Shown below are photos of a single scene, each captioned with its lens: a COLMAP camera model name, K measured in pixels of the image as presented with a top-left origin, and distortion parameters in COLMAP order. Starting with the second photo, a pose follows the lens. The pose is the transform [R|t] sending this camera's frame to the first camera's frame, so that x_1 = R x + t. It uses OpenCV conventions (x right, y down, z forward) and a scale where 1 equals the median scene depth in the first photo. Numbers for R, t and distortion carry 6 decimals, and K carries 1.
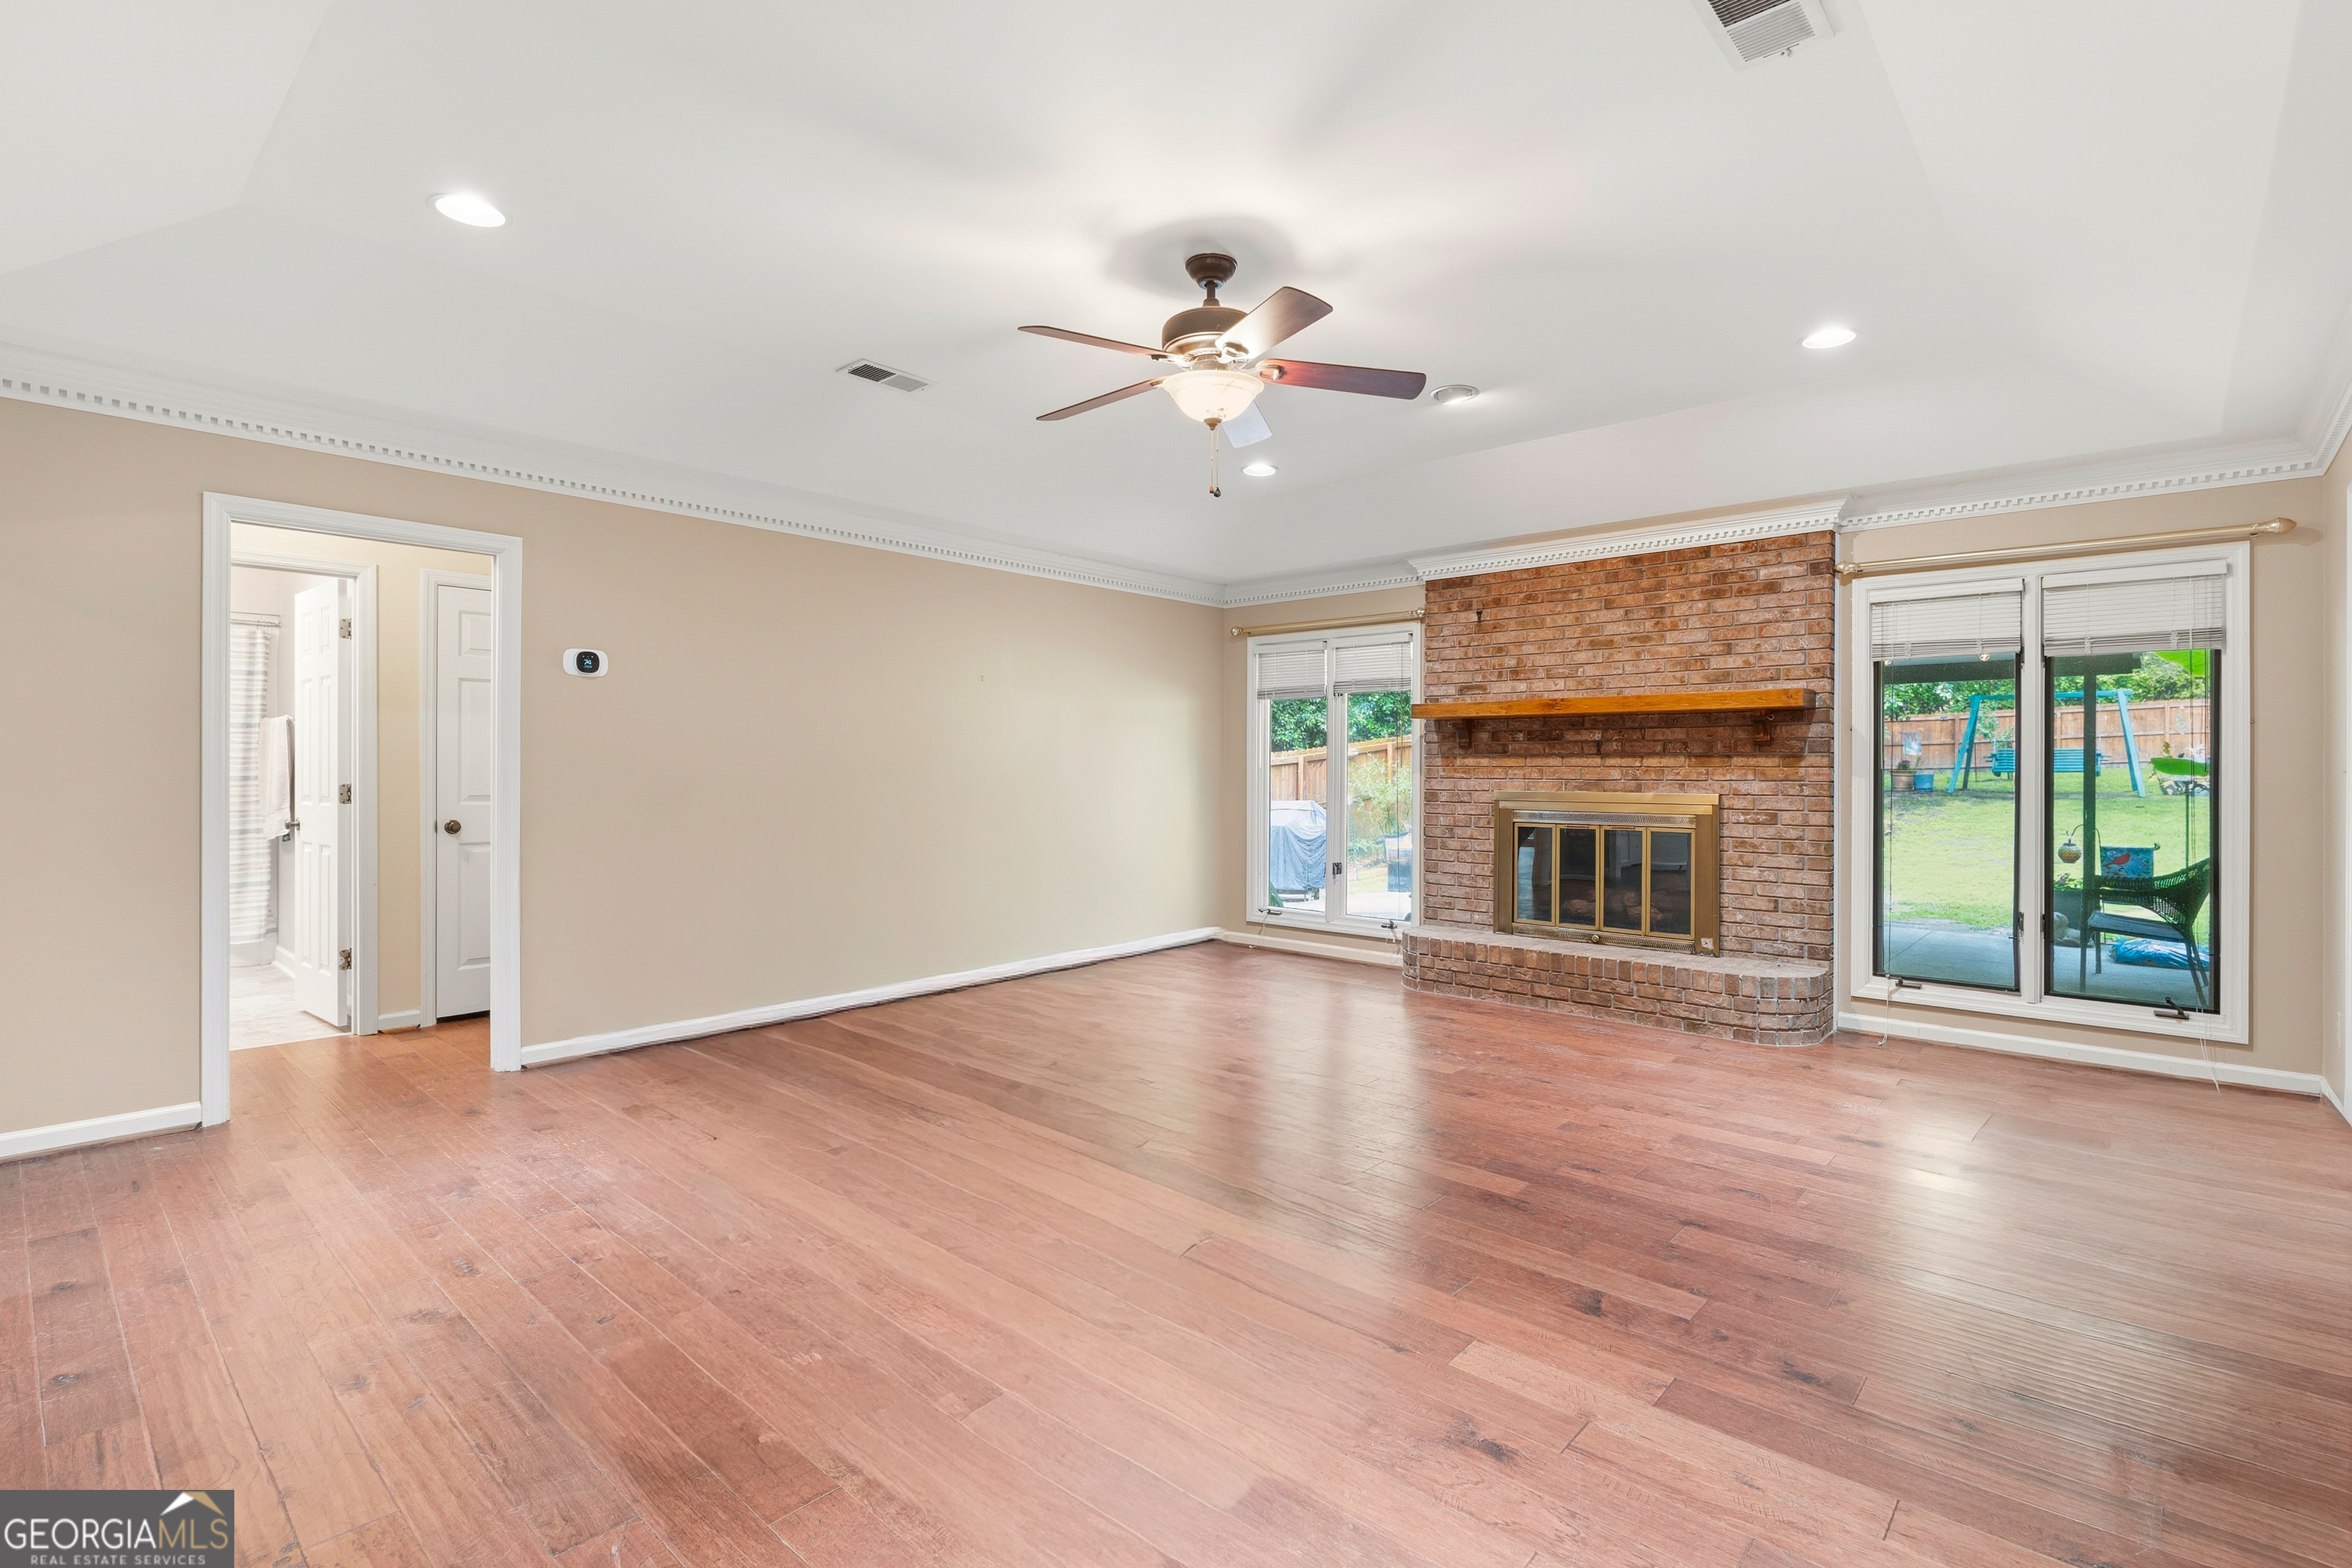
lens RADIAL K [[1096.6, 0, 1185.7], [0, 1096.6, 744.9], [0, 0, 1]] dist [-0.004848, -0.000362]
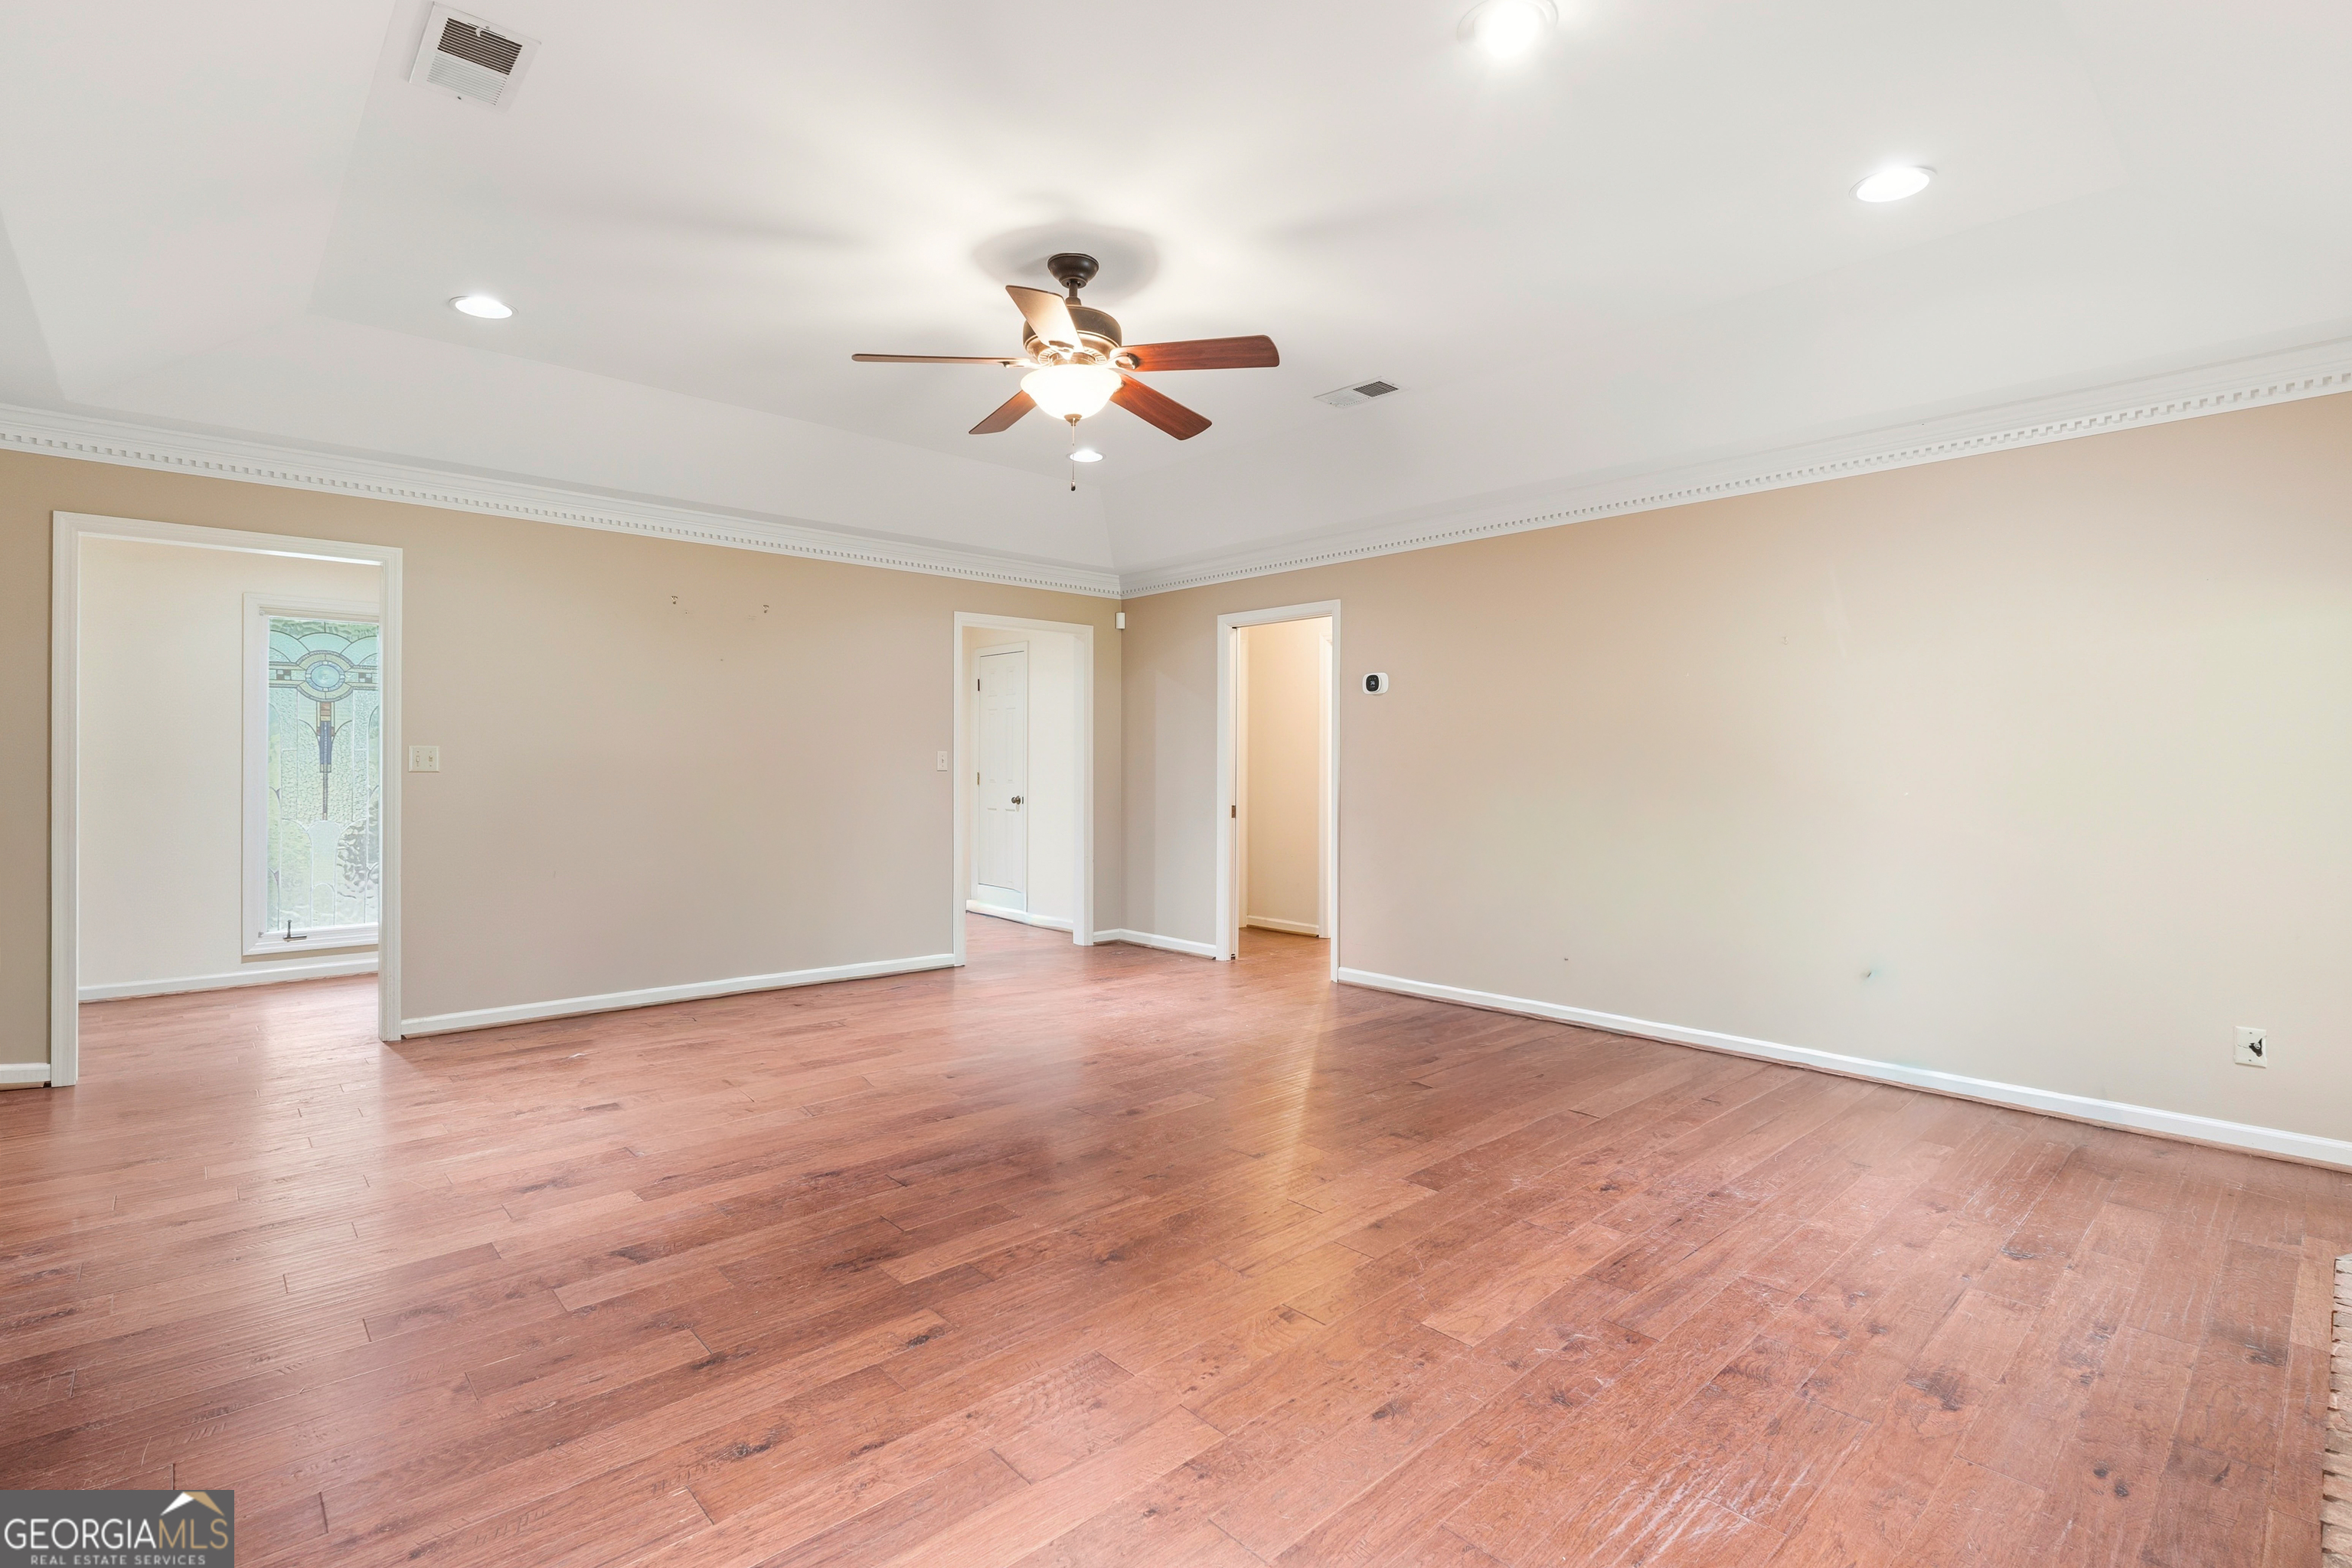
lens RADIAL K [[1096.6, 0, 1185.7], [0, 1096.6, 744.9], [0, 0, 1]] dist [-0.004848, -0.000362]
pose [[-0.096460, -0.022032, -0.995093, 0.637672], [0.021926, 0.999465, -0.024254, 0.020179], [0.995095, -0.024158, -0.095925, 0.752604]]
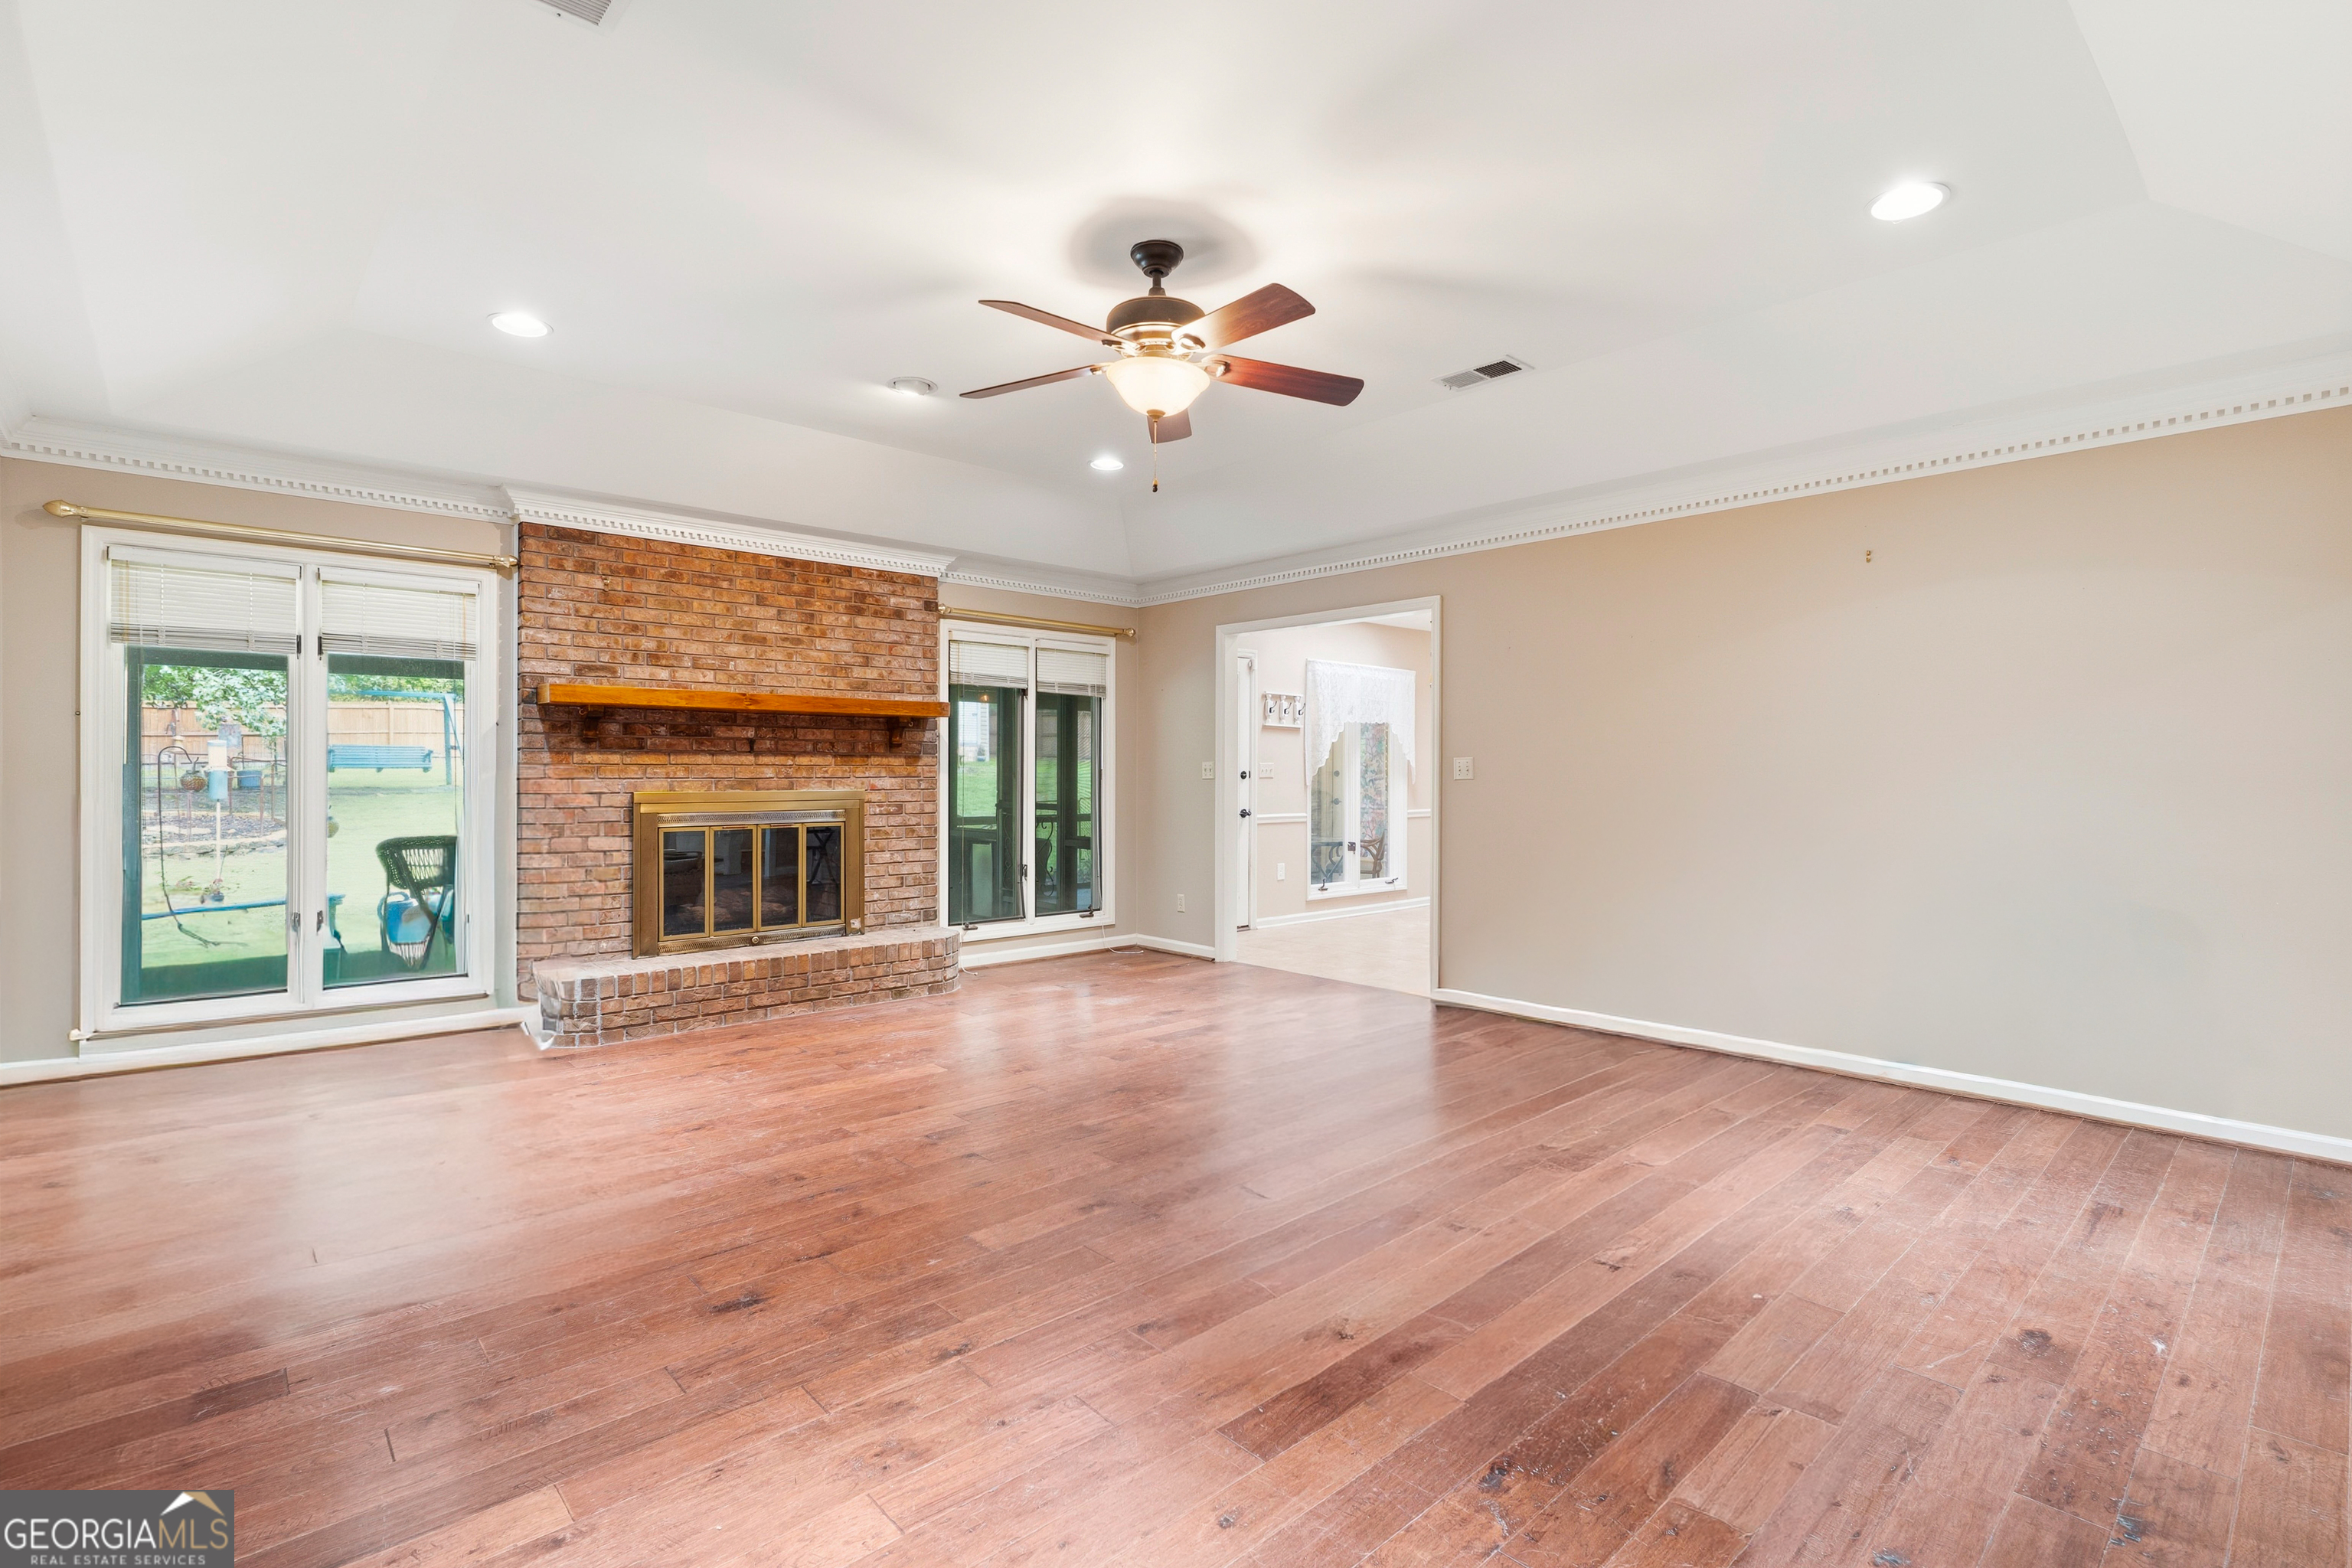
lens RADIAL K [[1096.6, 0, 1185.7], [0, 1096.6, 744.9], [0, 0, 1]] dist [-0.004848, -0.000362]
pose [[0.098125, 0.019836, 0.994976, -0.593459], [-0.023370, 0.999572, -0.017623, 0.010976], [-0.994900, -0.021524, 0.098547, 0.550140]]
